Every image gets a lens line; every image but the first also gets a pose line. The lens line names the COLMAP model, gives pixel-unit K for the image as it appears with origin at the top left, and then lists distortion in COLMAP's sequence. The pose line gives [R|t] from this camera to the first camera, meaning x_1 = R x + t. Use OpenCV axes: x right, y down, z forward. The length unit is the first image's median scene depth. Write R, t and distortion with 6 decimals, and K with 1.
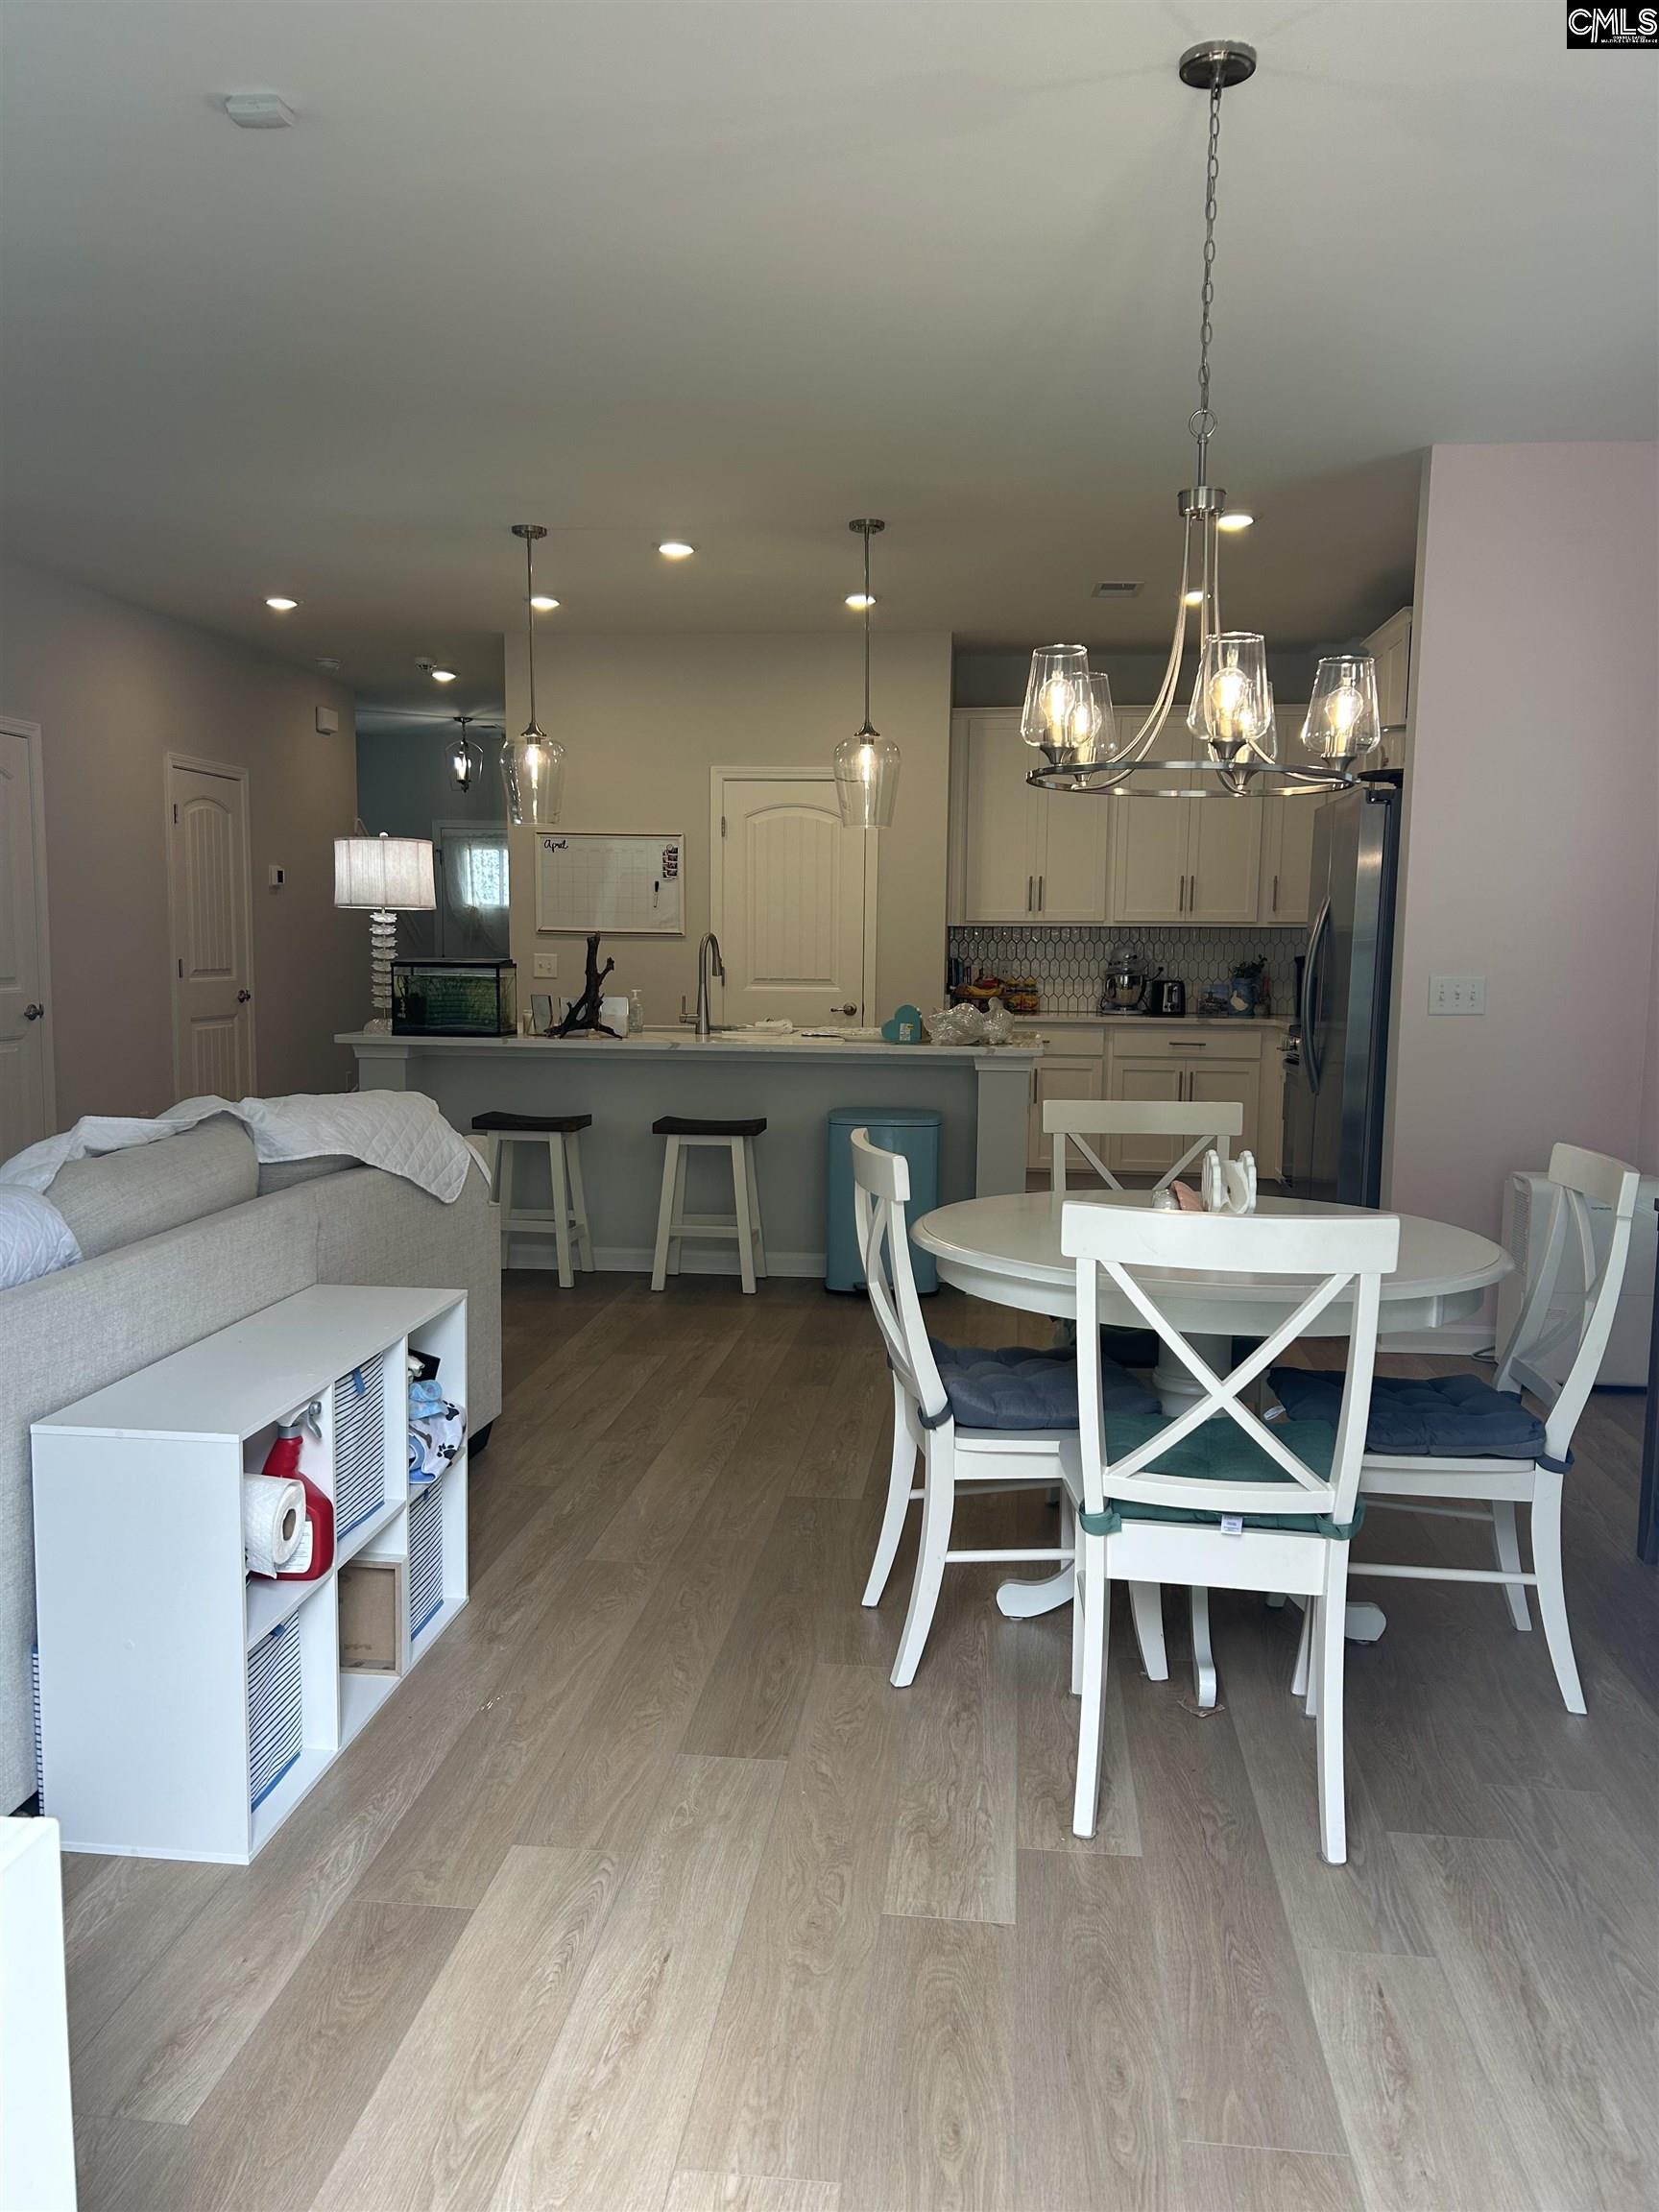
lens RADIAL K [[1648.9, 0, 817.5], [0, 1648.9, 1128.3], [0, 0, 1]] dist [0.079421, -0.099443]
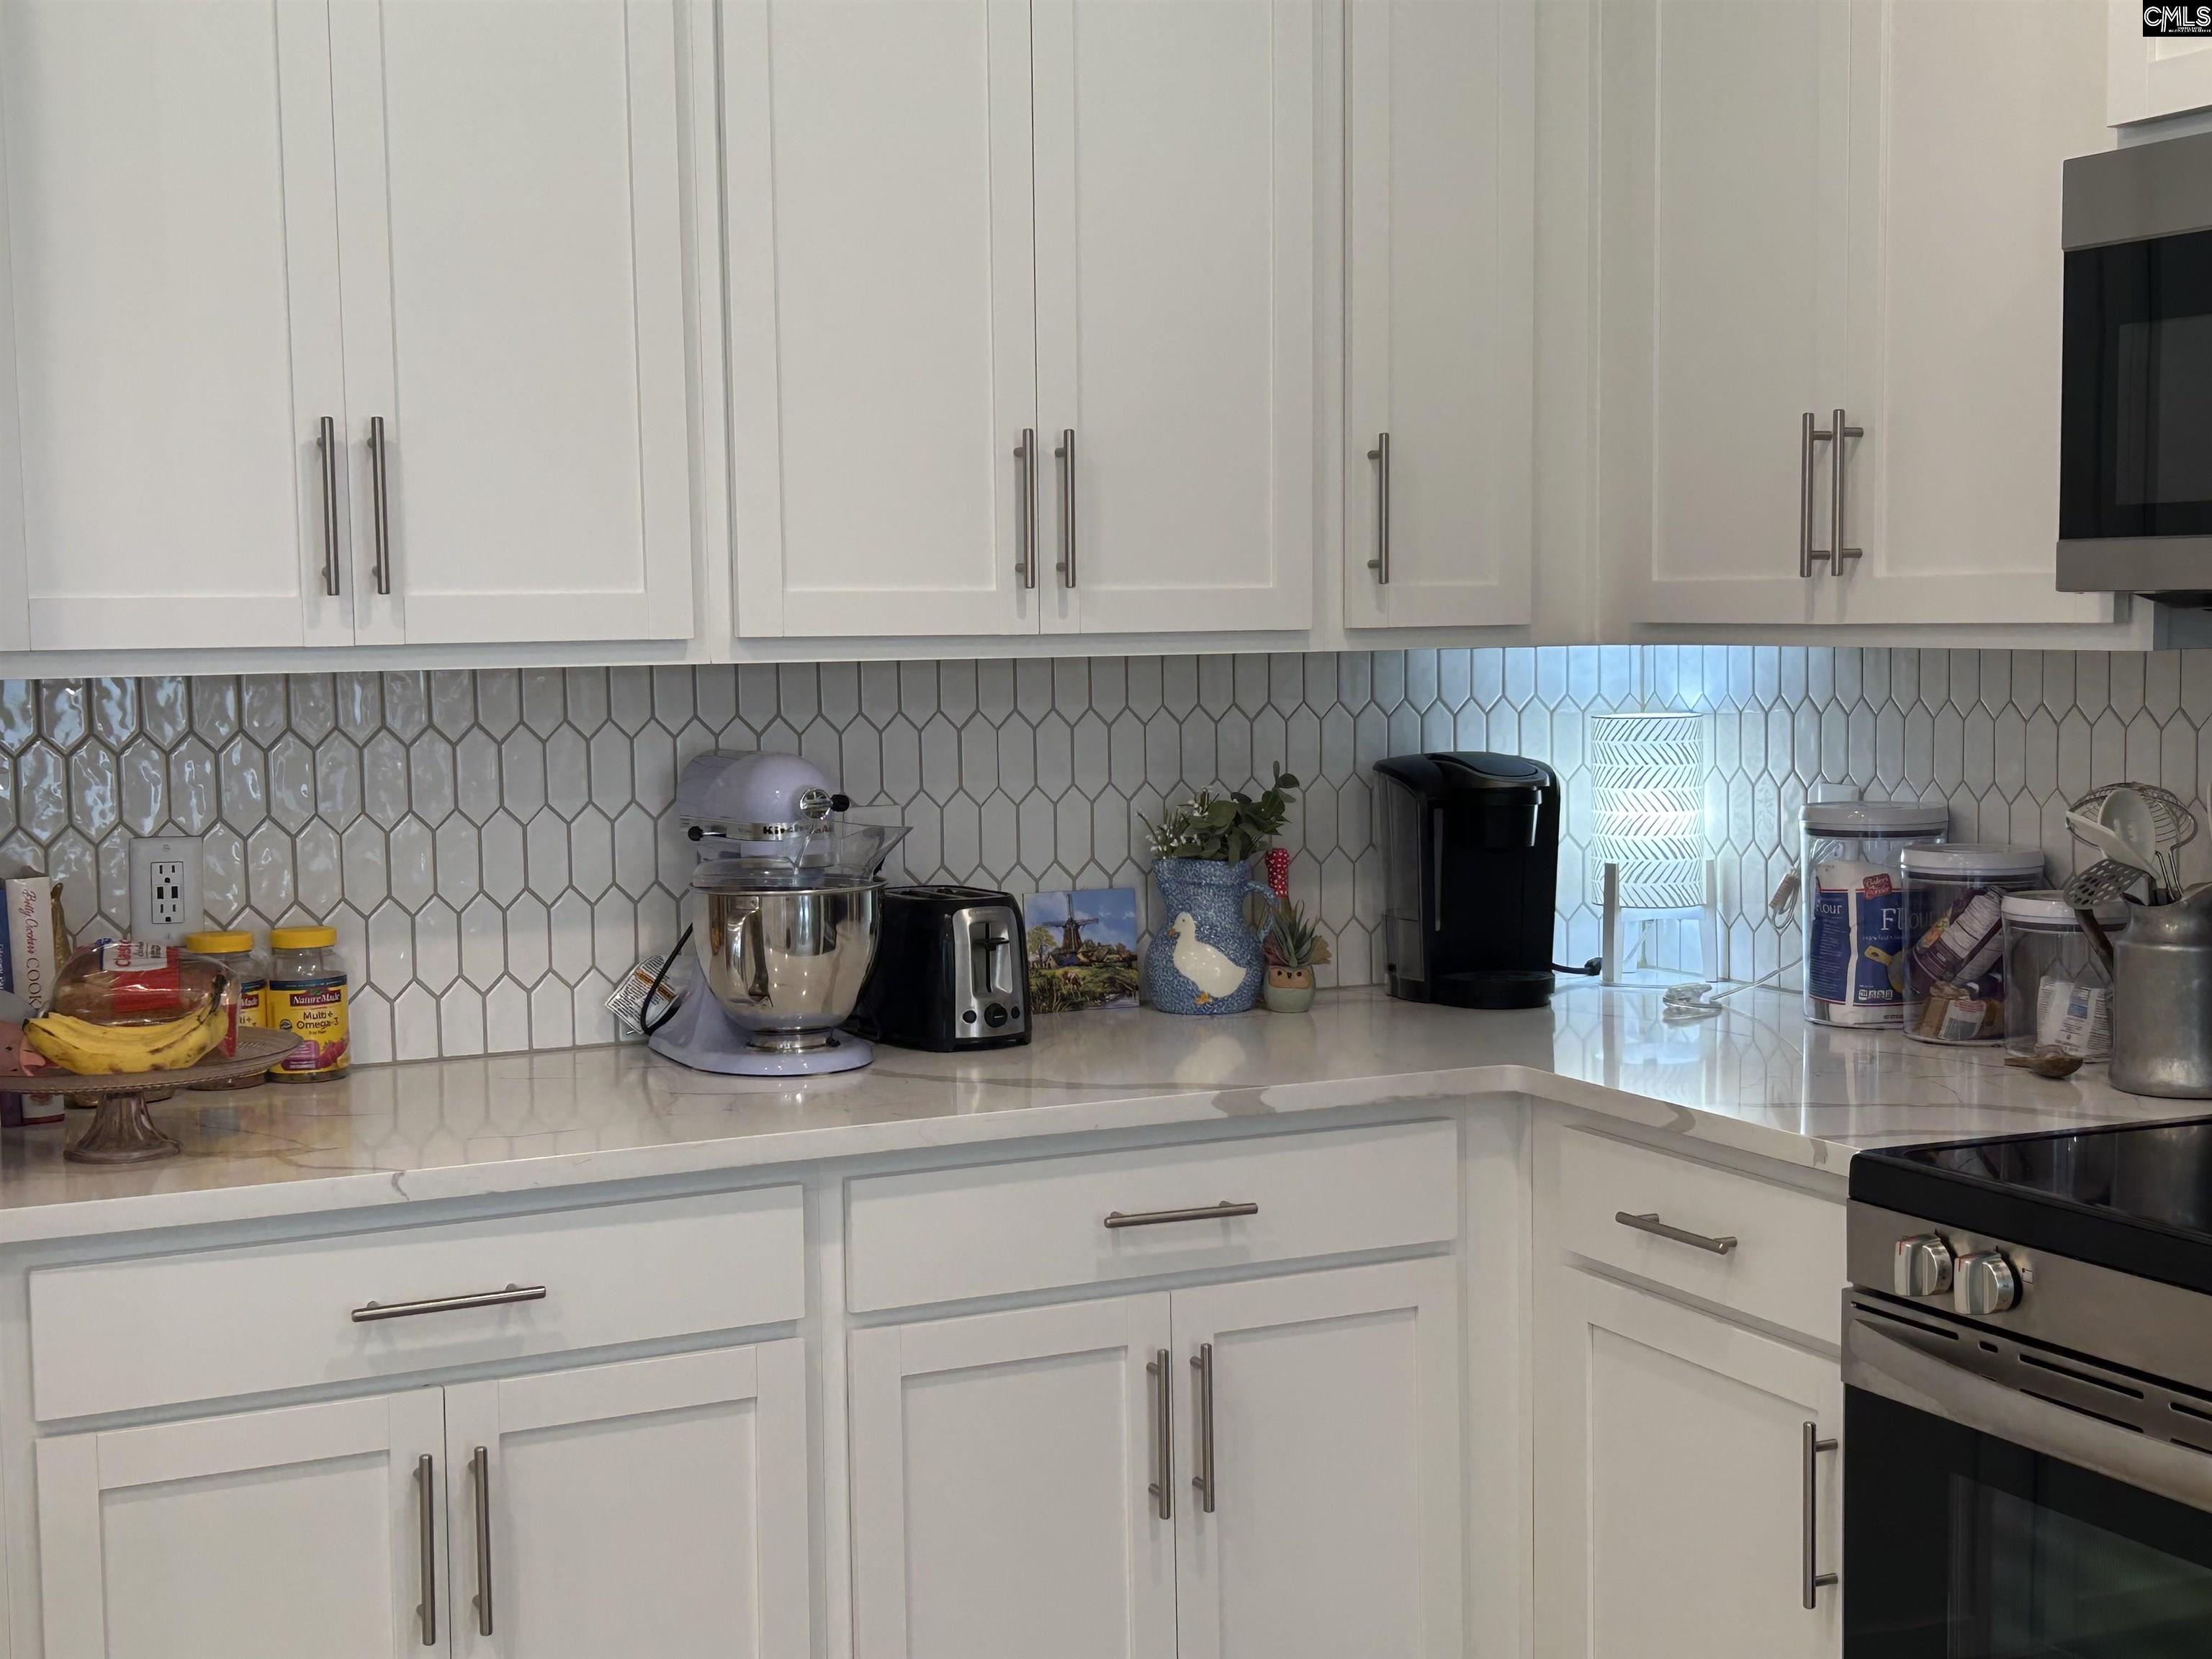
lens RADIAL K [[2876.6, 0, 1099.9], [0, 2876.6, 840.0], [0, 0, 1]] dist [0.280981, -0.986642]
pose [[0.847913, -0.064406, 0.526208, 0.023862], [0.083010, 0.996479, -0.011793, -0.094392], [-0.523596, 0.053680, 0.850274, 0.683760]]
